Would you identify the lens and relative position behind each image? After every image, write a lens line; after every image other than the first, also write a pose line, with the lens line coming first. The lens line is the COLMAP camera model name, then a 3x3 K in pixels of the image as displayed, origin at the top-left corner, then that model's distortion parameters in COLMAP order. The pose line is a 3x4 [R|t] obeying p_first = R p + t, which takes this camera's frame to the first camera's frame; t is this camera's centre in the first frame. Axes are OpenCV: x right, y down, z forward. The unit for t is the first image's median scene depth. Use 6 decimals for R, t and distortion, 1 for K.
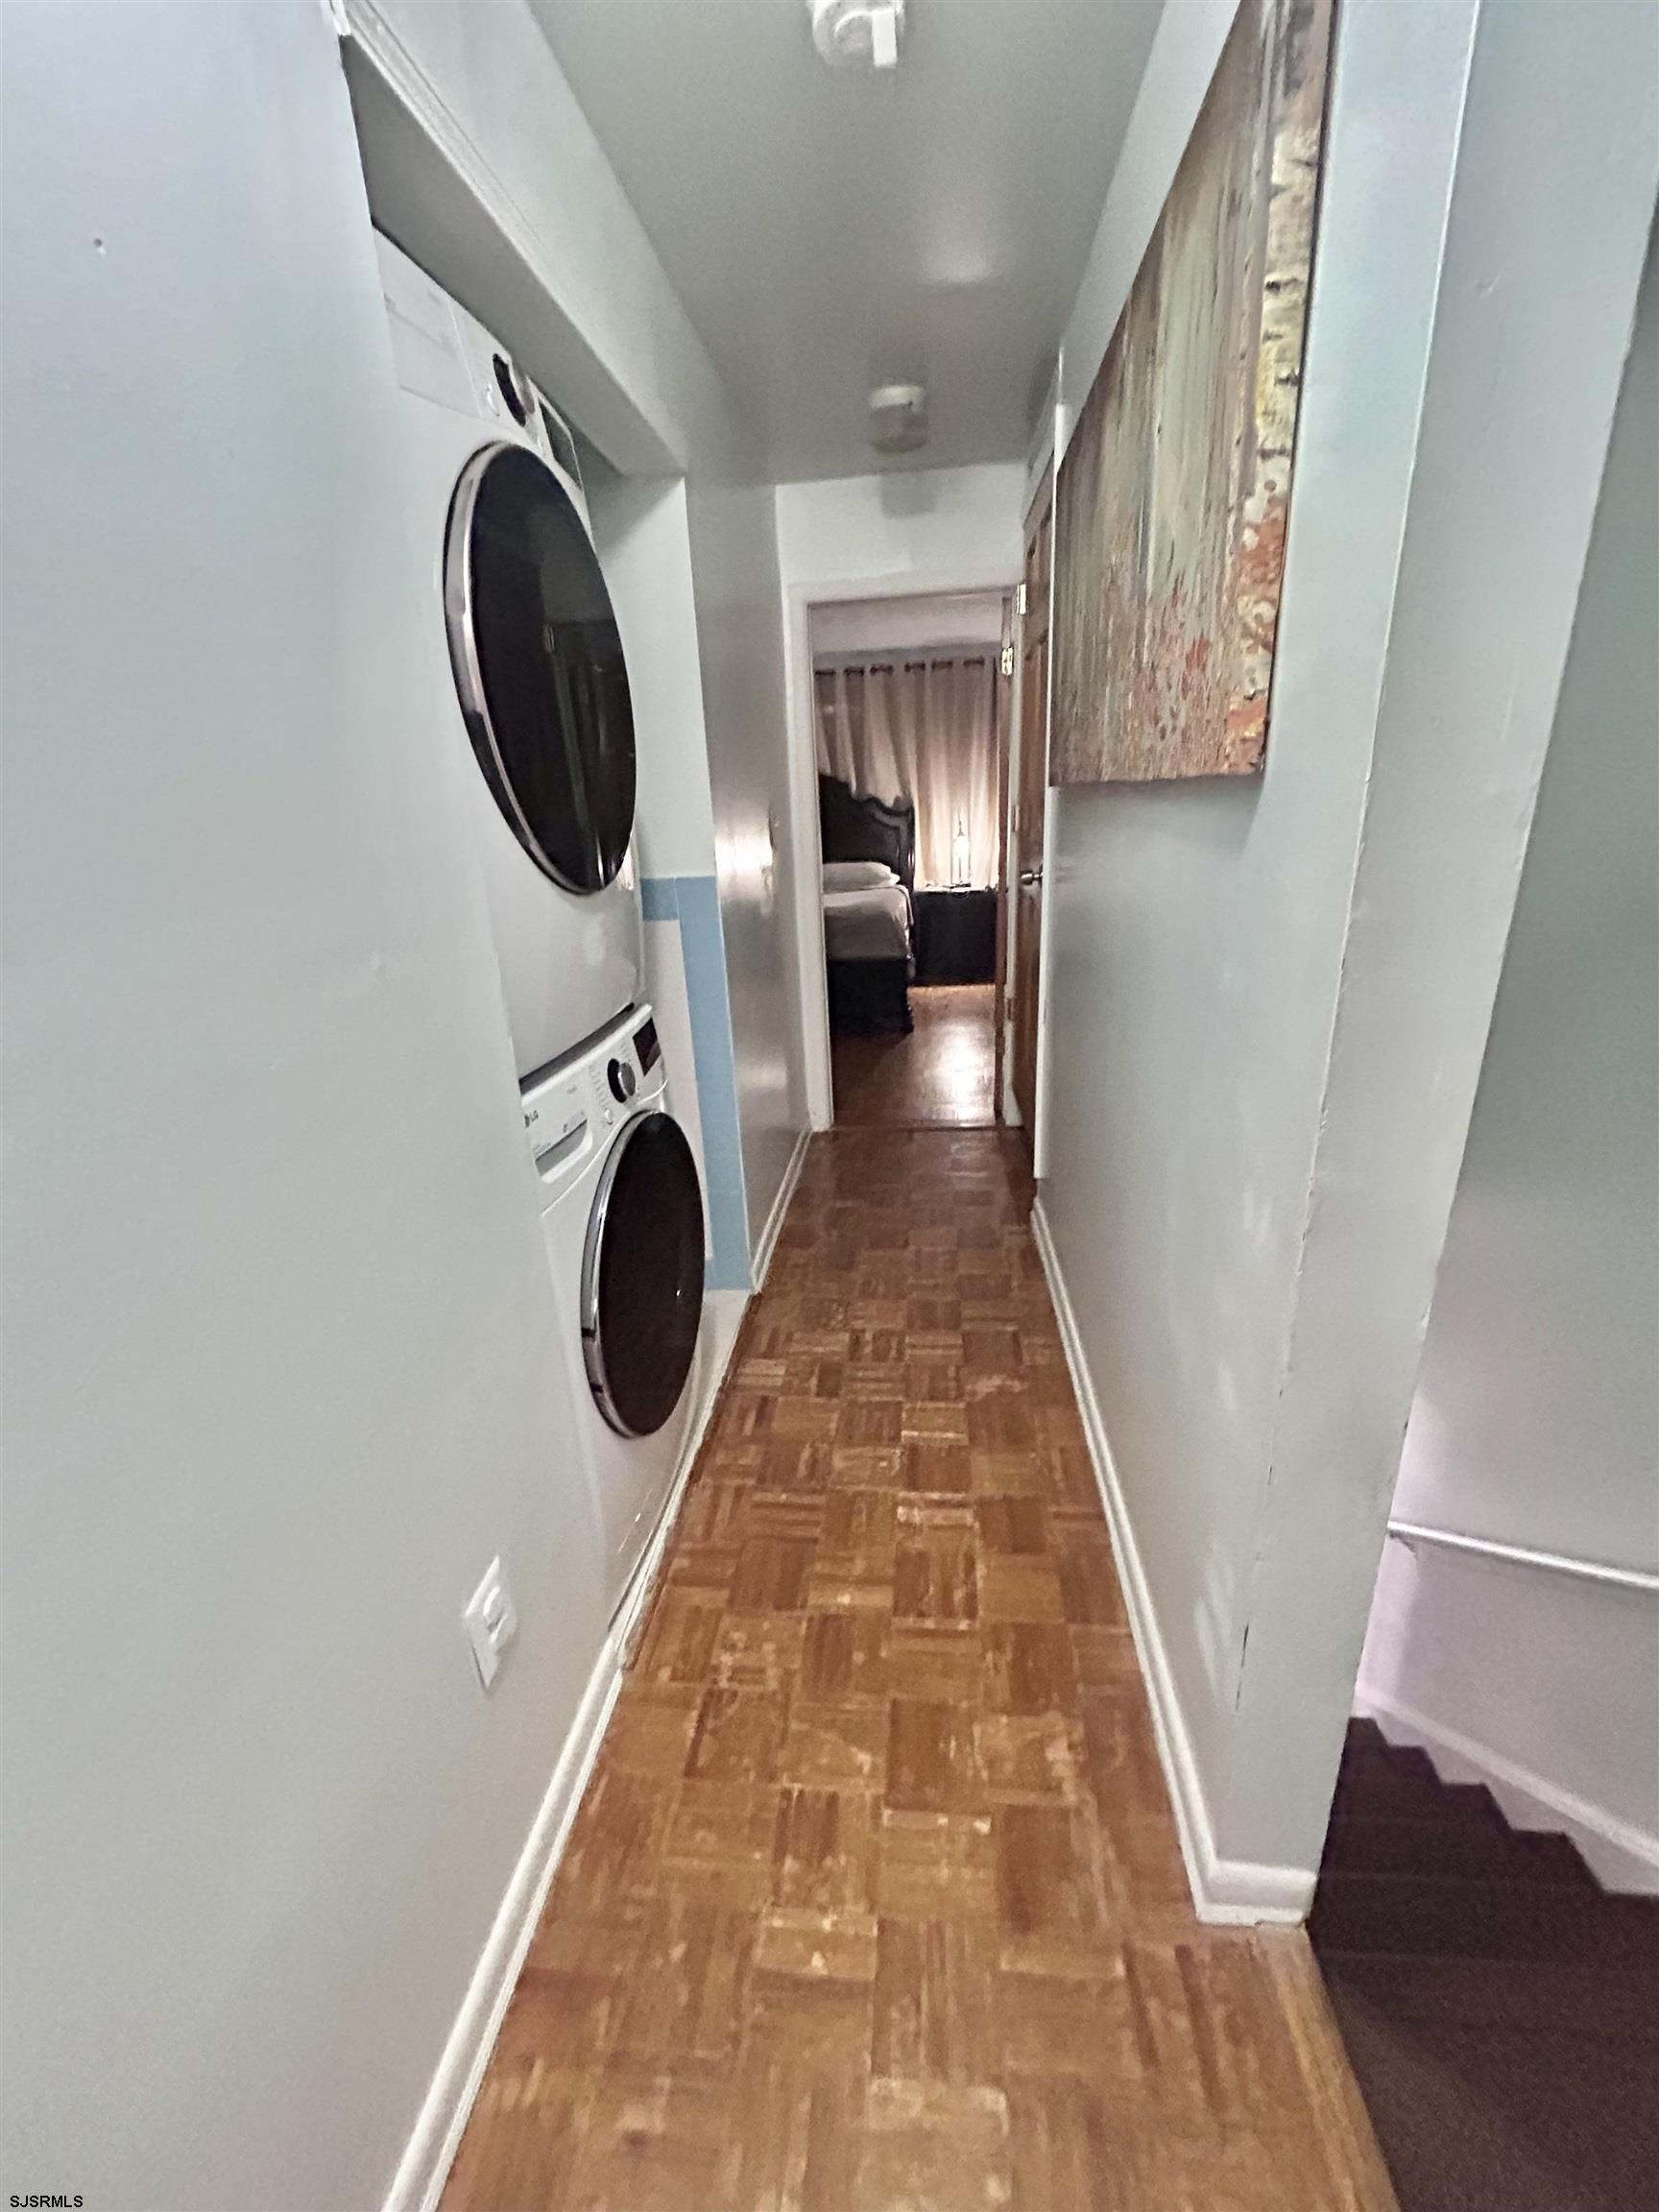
lens RADIAL K [[887.6, 0, 837.7], [0, 887.6, 1111.8], [0, 0, 1]] dist [-0.000205, 0.000265]
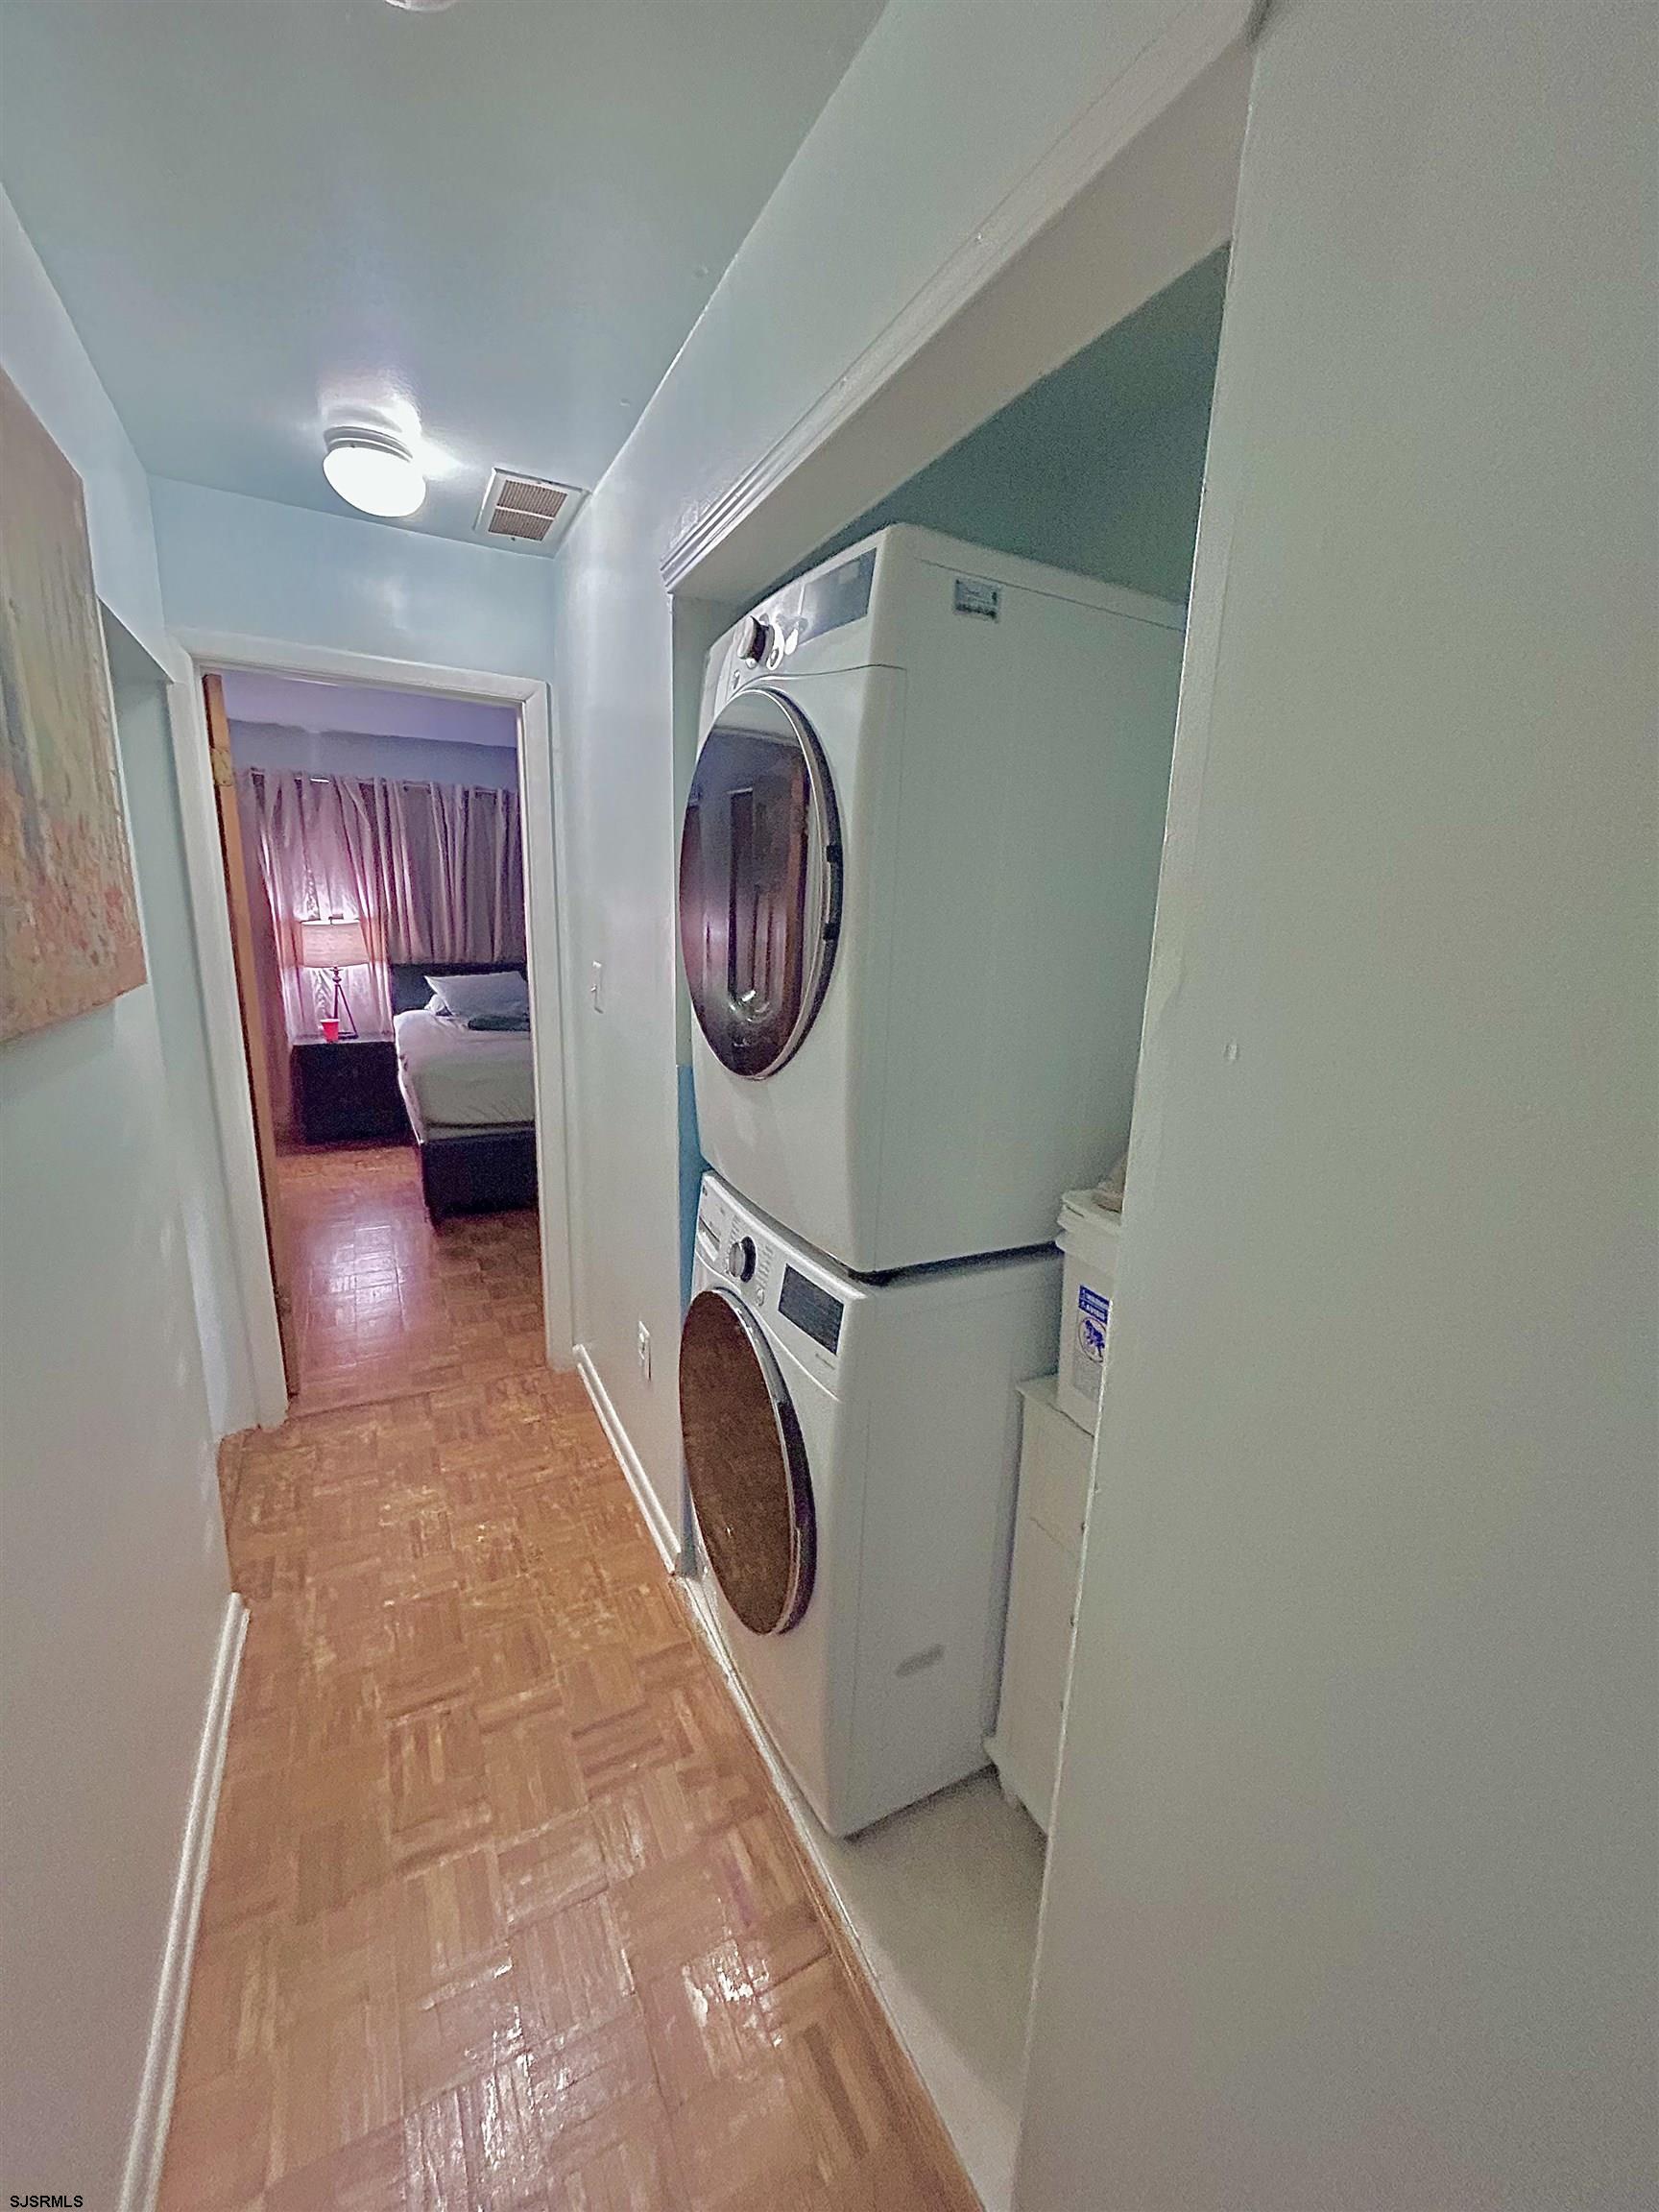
lens RADIAL K [[887.6, 0, 839.2], [0, 887.6, 1110.1], [0, 0, 1]] dist [-0.000205, 0.000265]
pose [[-0.832130, 0.136783, -0.537448, 0.193403], [-0.180855, 0.849197, 0.496141, -0.744053], [0.524263, 0.510054, -0.681904, 1.767678]]
